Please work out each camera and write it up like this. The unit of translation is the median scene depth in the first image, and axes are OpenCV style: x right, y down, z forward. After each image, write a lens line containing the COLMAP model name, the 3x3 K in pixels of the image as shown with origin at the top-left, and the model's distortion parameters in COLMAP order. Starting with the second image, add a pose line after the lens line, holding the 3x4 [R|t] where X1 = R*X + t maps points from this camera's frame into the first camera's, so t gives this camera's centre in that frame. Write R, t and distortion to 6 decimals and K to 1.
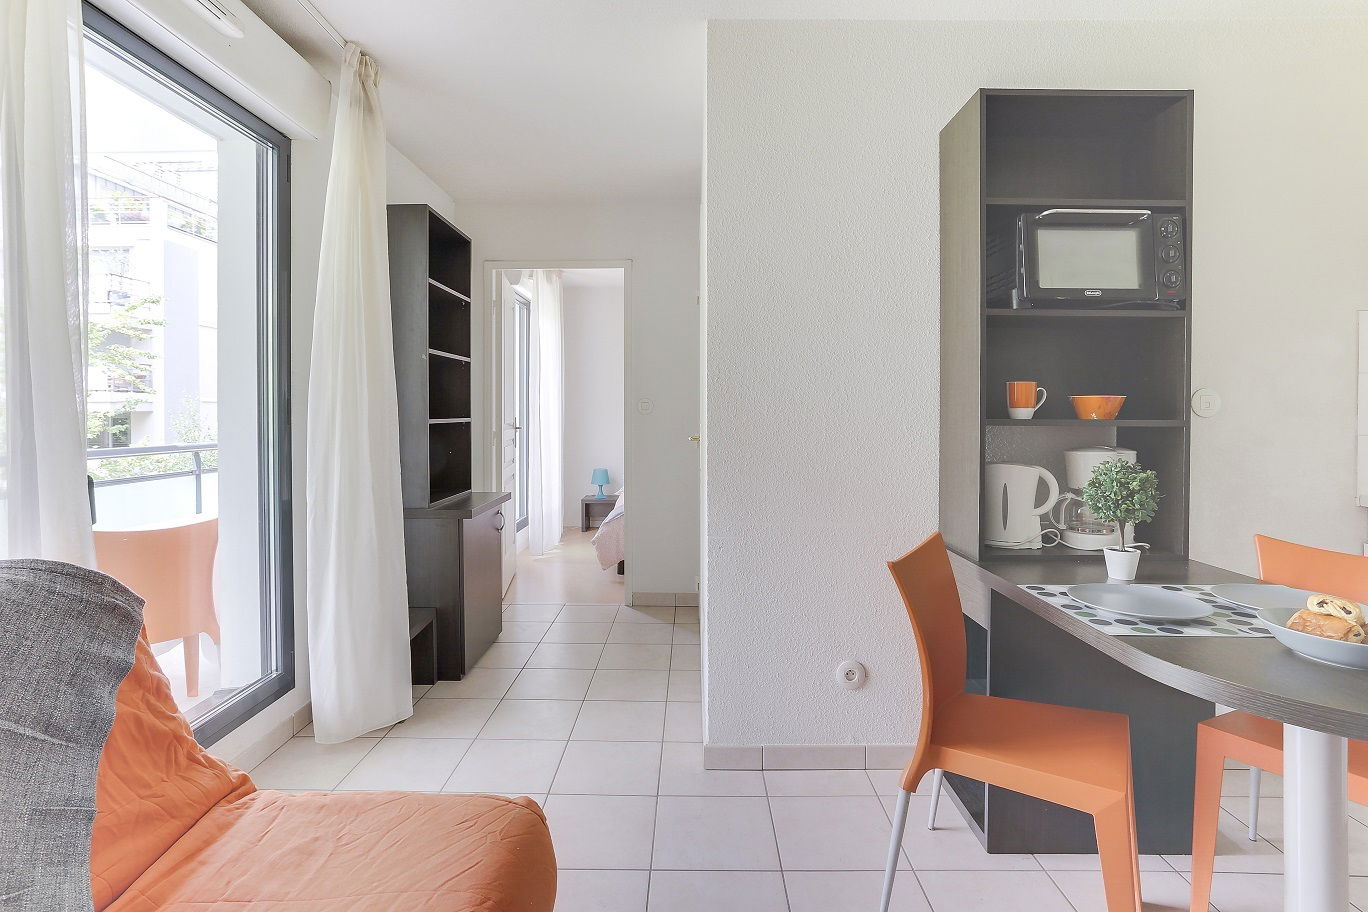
lens RADIAL K [[679.1, 0, 684.9], [0, 679.1, 410.0], [0, 0, 1]] dist [-0.009062, 0.008803]
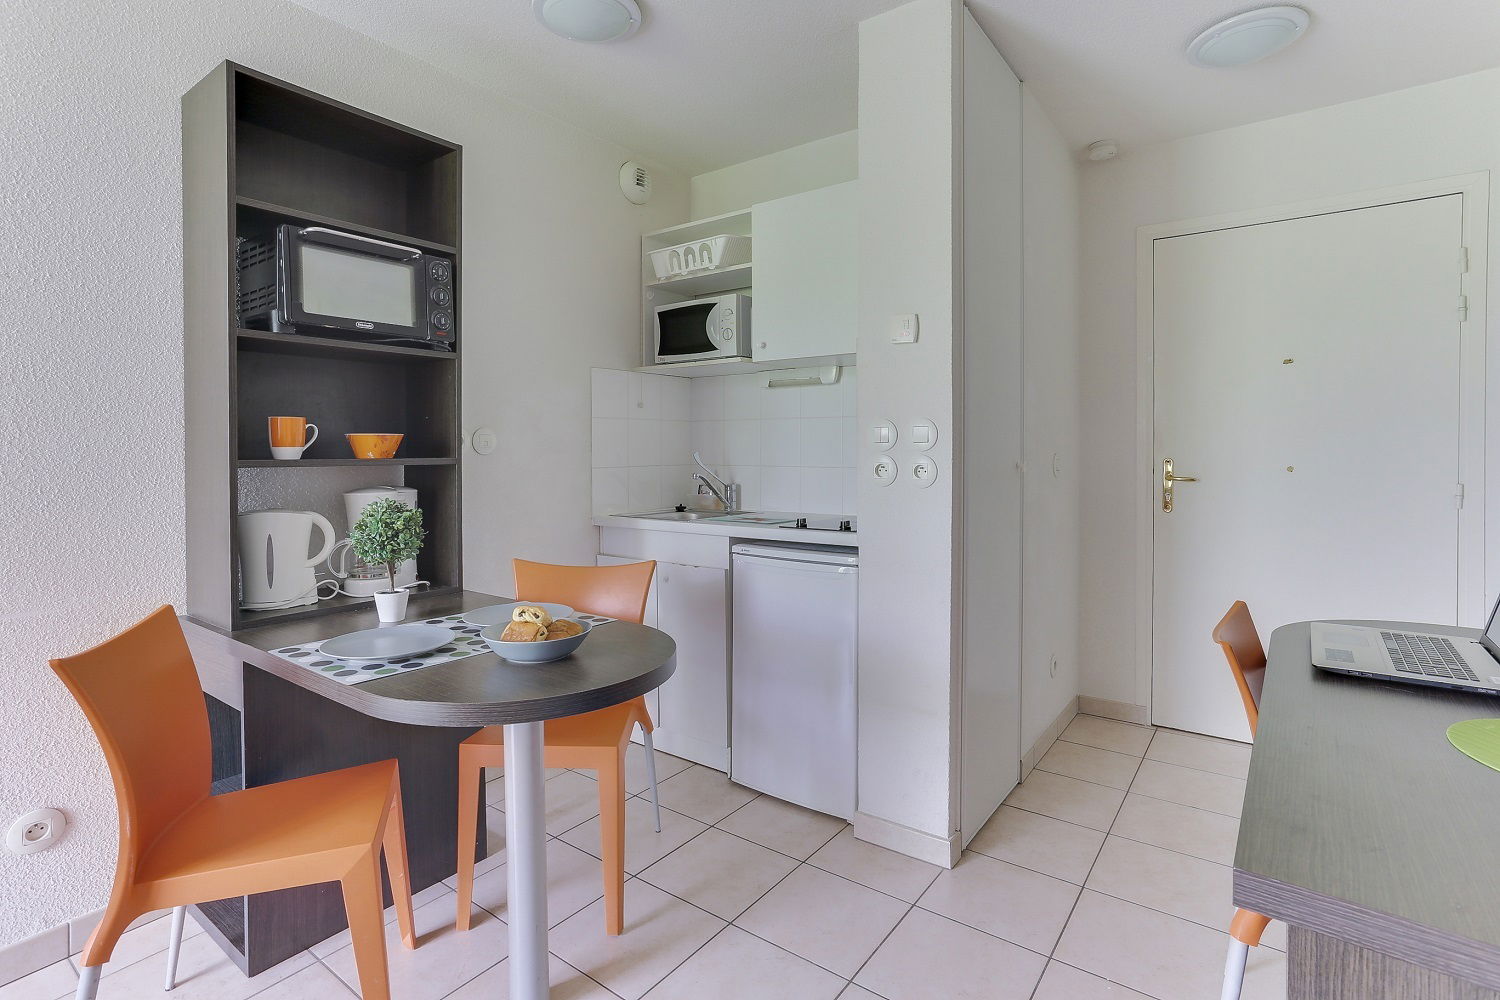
lens RADIAL K [[744.6, 0, 755.2], [0, 744.6, 445.6], [0, 0, 1]] dist [-0.009062, 0.008803]
pose [[0.603475, -0.000649, 0.797382, 0.101925], [0.003302, 0.999993, -0.001685, -0.000570], [-0.797375, 0.003650, 0.603473, -0.062684]]
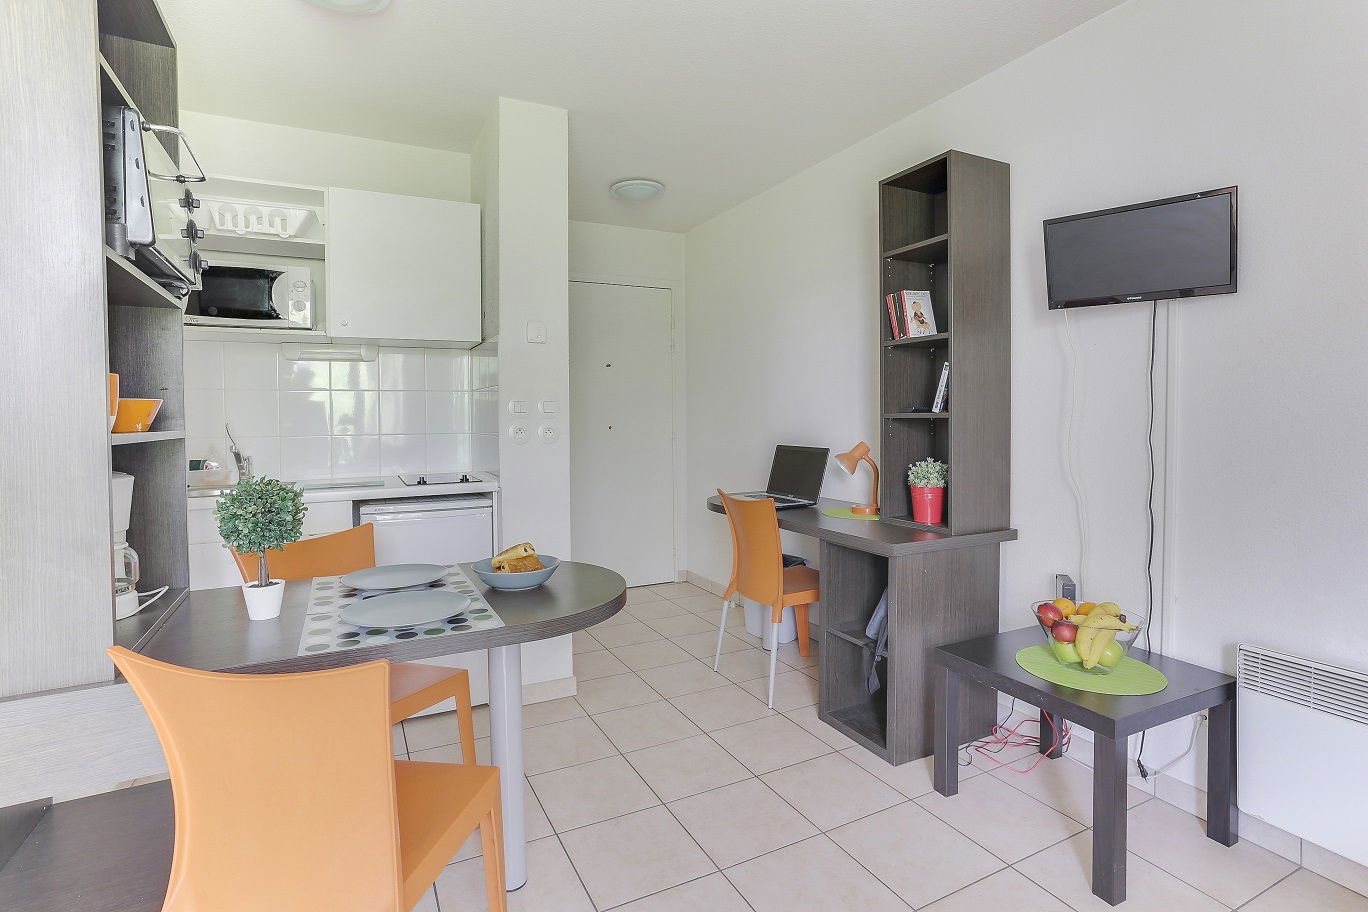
lens RADIAL K [[679.1, 0, 682.7], [0, 679.1, 447.5], [0, 0, 1]] dist [-0.009062, 0.008803]
pose [[-0.437987, -0.031350, 0.898435, -0.382616], [0.008728, 0.999196, 0.039121, 0.014771], [-0.898939, 0.024976, -0.437361, 0.915013]]
